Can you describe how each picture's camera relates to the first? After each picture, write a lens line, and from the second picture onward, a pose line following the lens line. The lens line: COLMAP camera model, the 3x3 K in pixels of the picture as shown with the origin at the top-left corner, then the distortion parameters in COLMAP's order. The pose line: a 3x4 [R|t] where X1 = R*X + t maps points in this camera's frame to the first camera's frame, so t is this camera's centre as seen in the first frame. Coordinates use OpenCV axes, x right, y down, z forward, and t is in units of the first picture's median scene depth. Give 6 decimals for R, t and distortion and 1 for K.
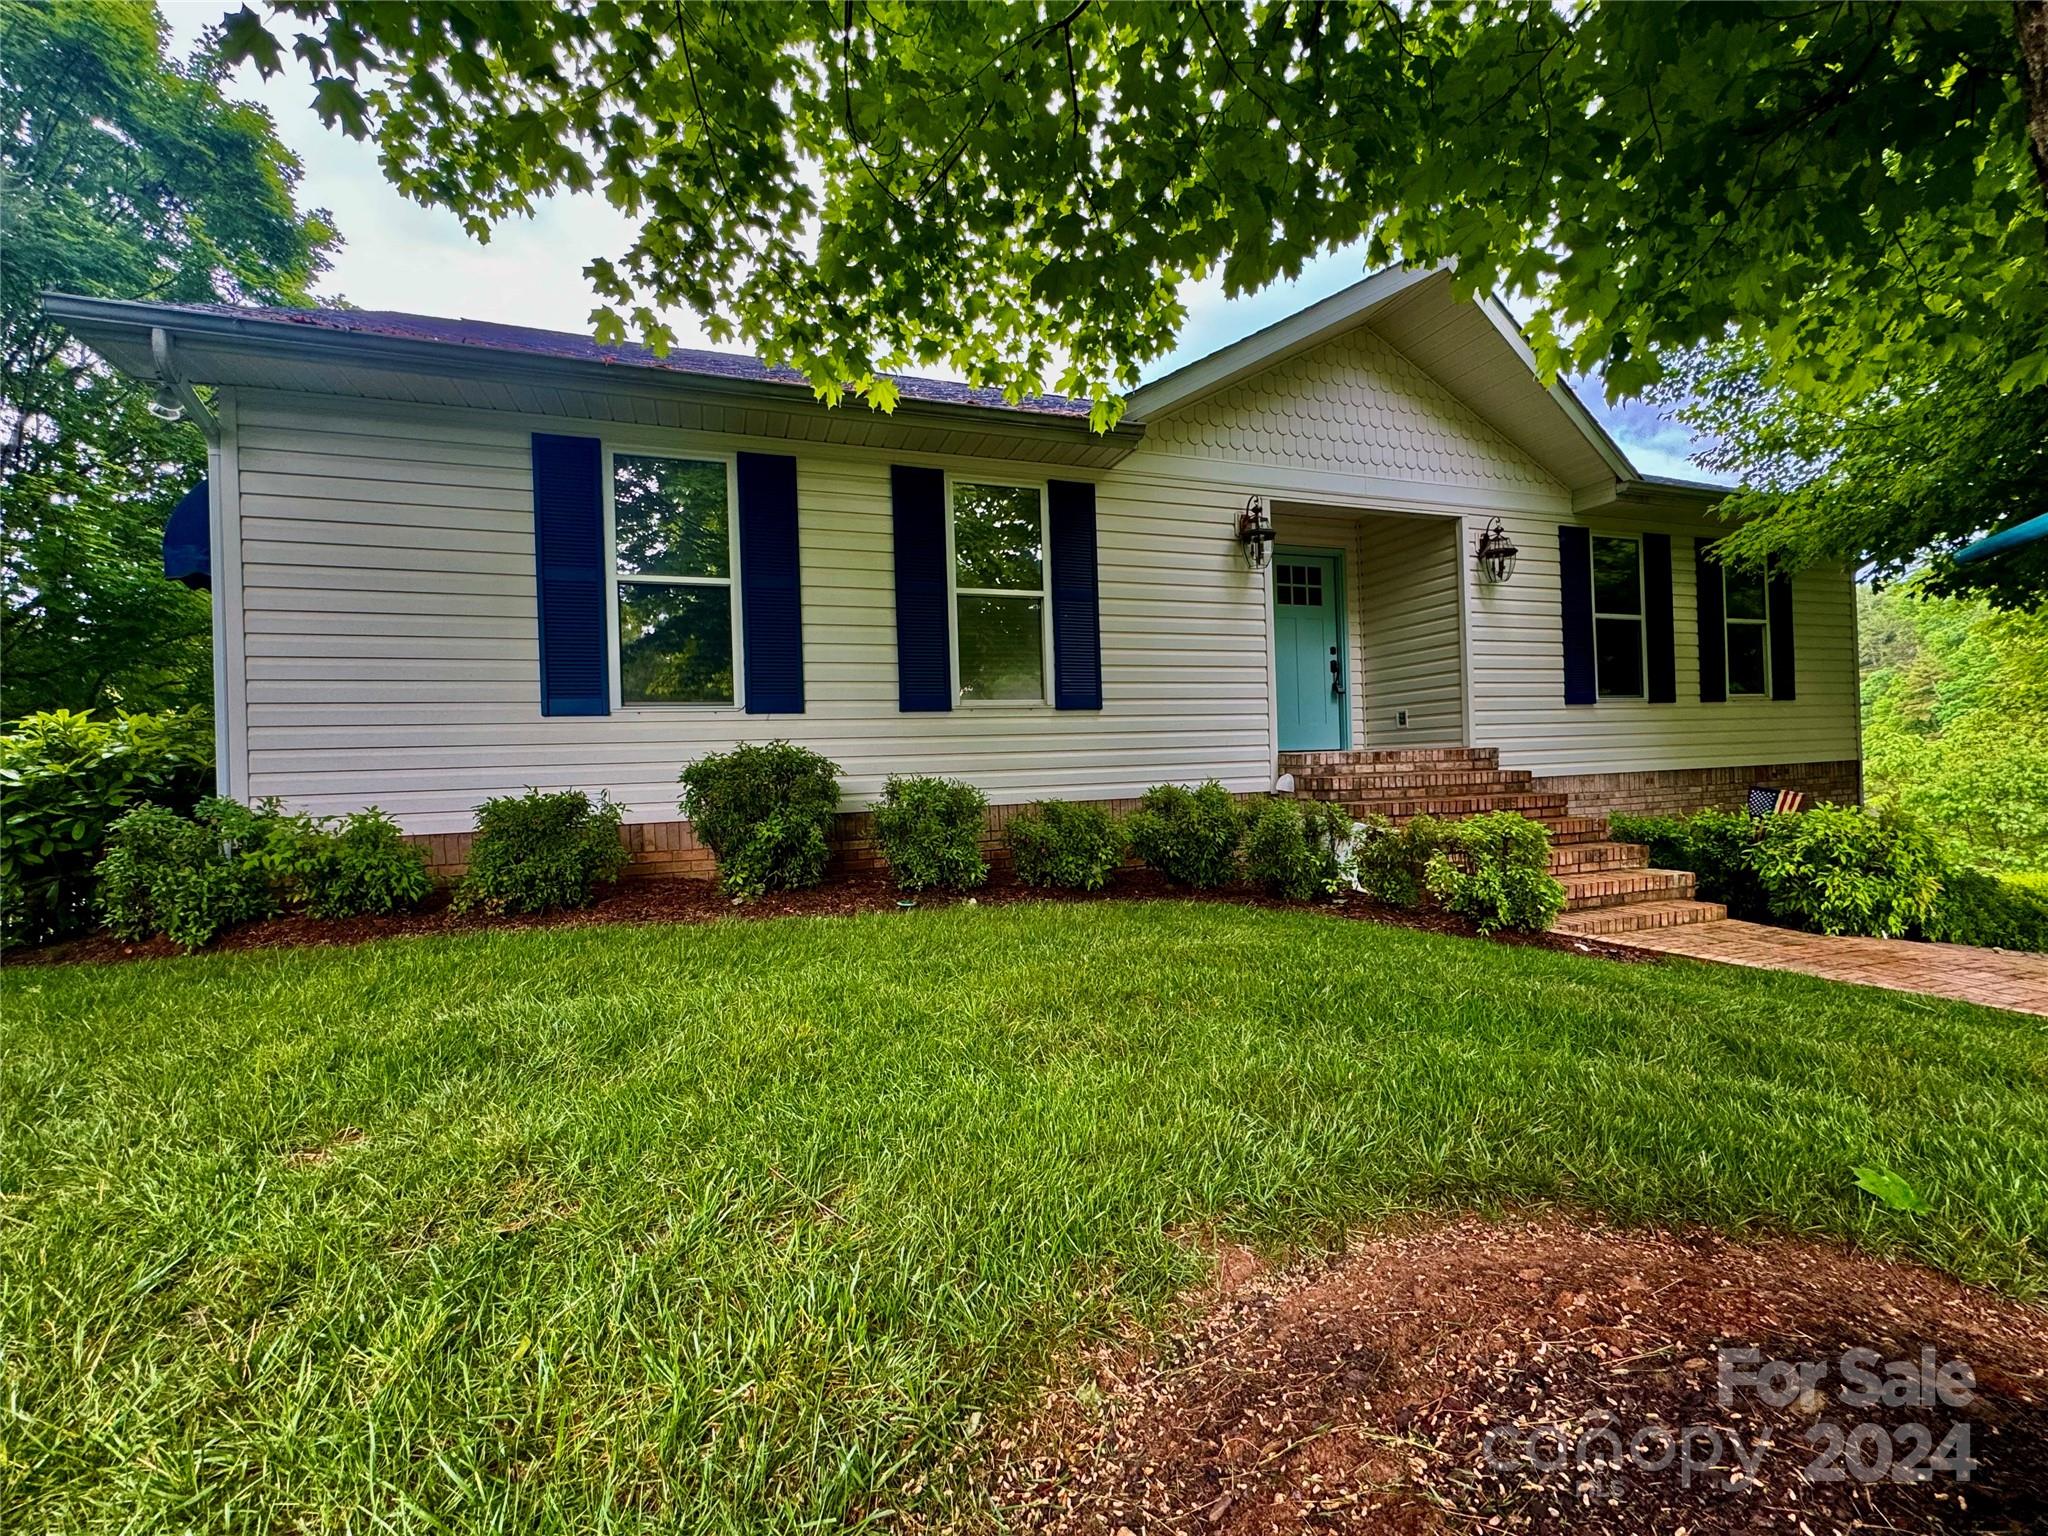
lens RADIAL K [[816.0, 0, 1023.3], [0, 816.0, 766.4], [0, 0, 1]] dist [-0.002716, 0.000476]
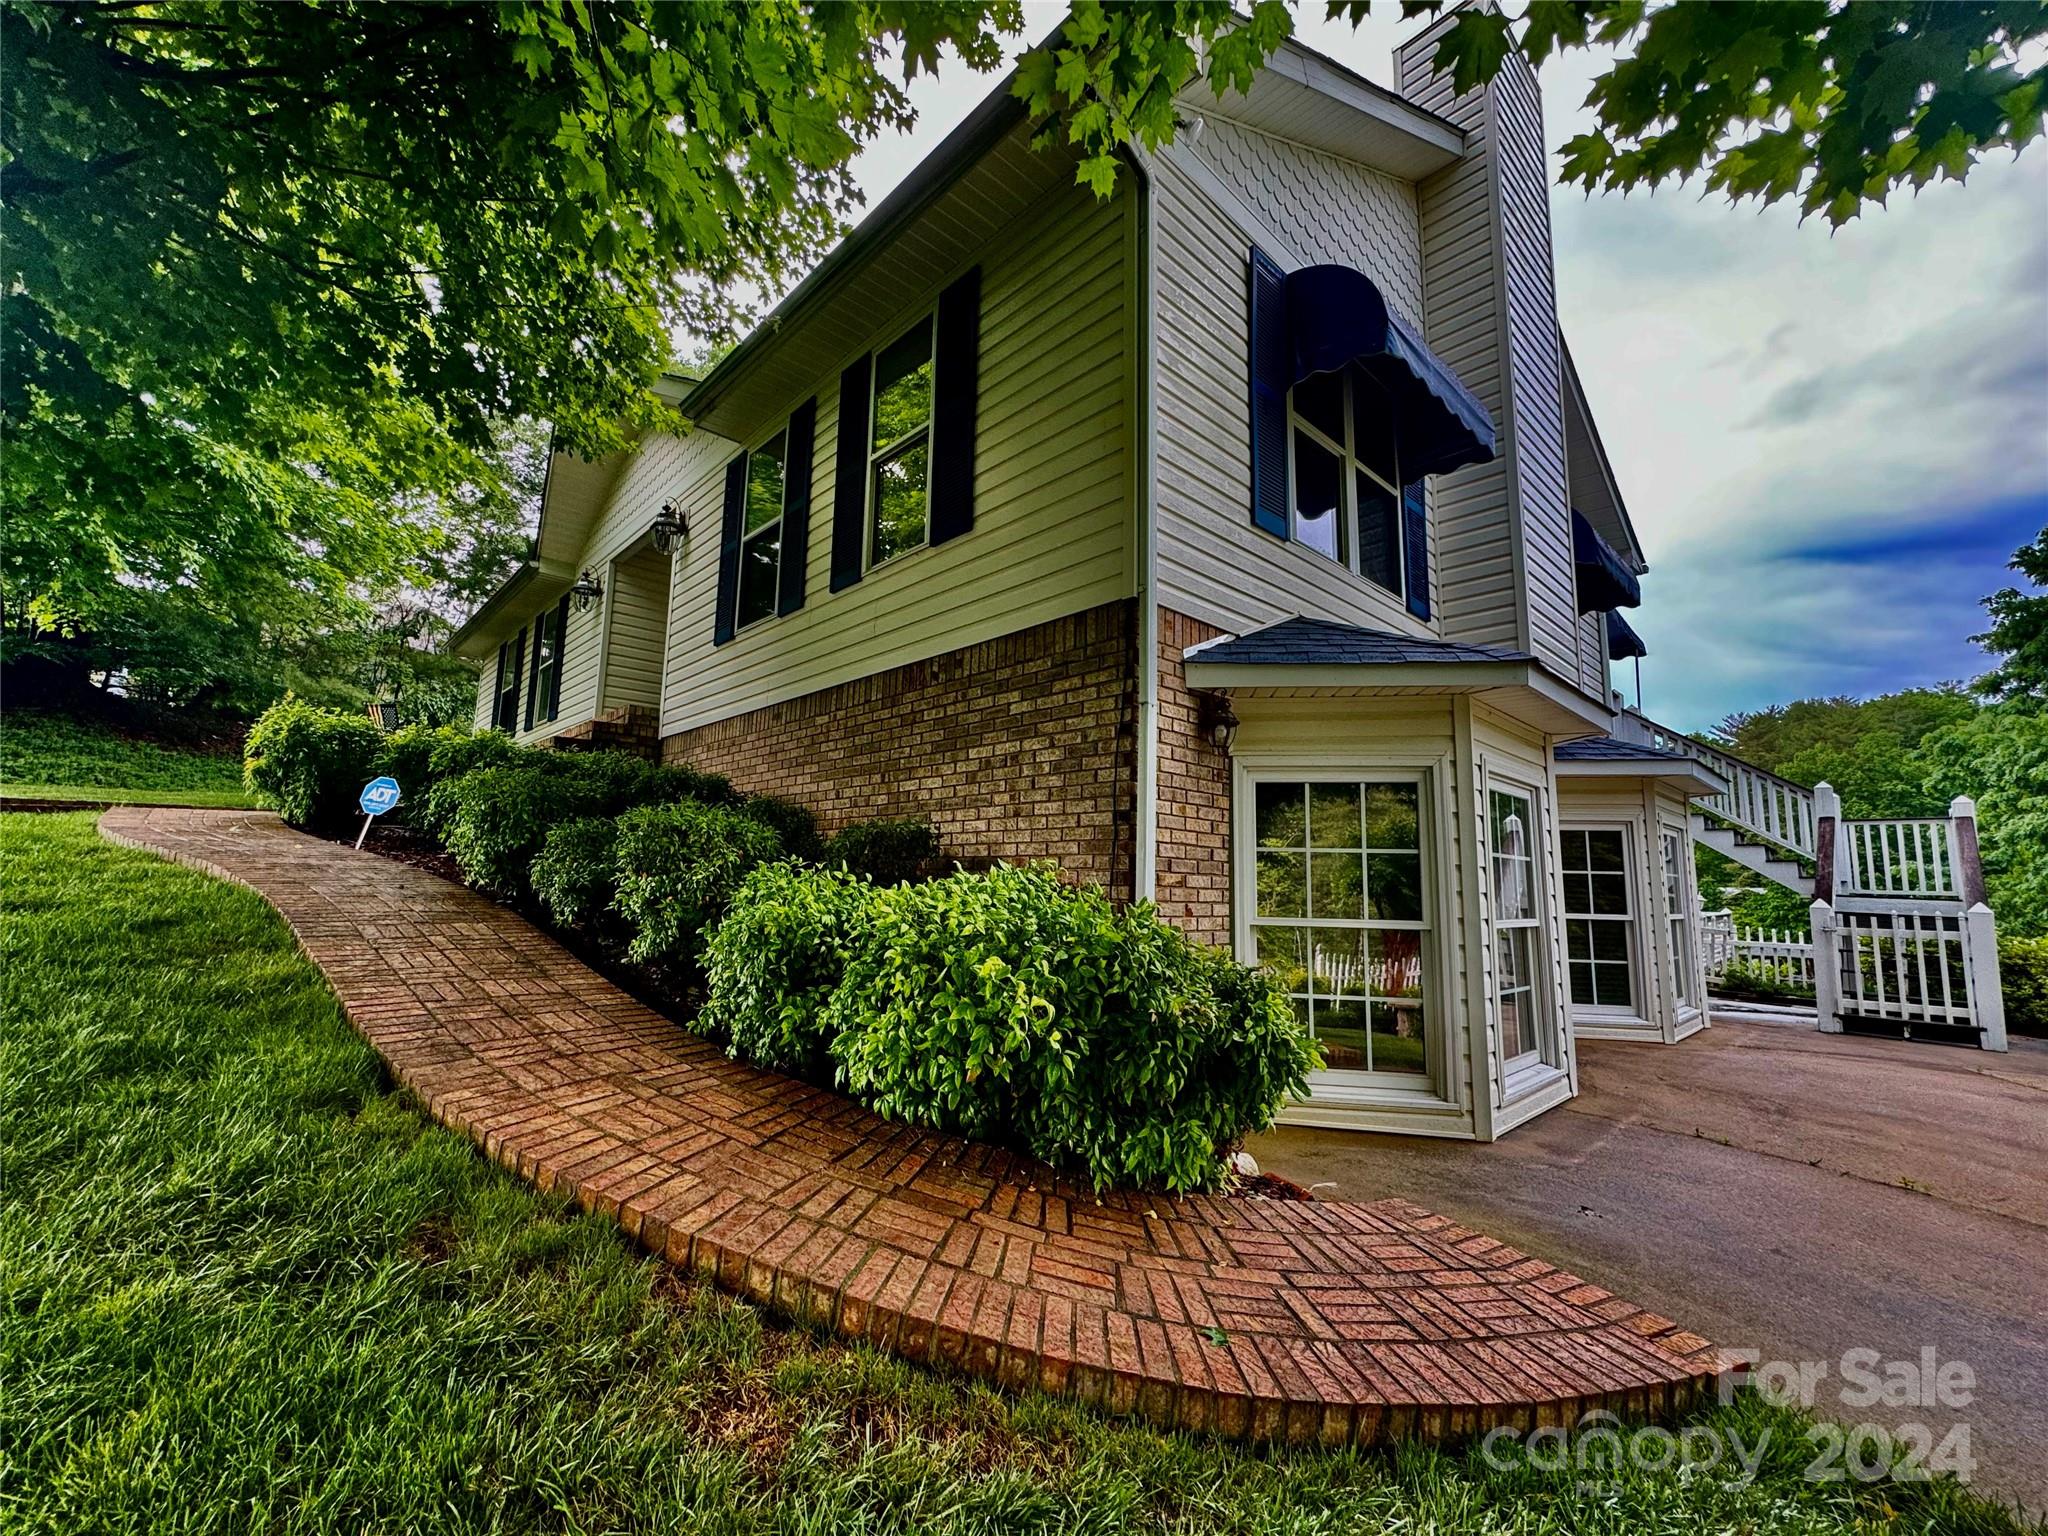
lens RADIAL K [[816.0, 0, 1022.3], [0, 816.0, 768.8], [0, 0, 1]] dist [-0.002716, 0.000476]
pose [[0.398224, -0.079864, -0.913805, 1.558815], [-0.036171, 0.994061, -0.102641, 0.139266], [0.916575, 0.073928, 0.392970, 0.907795]]
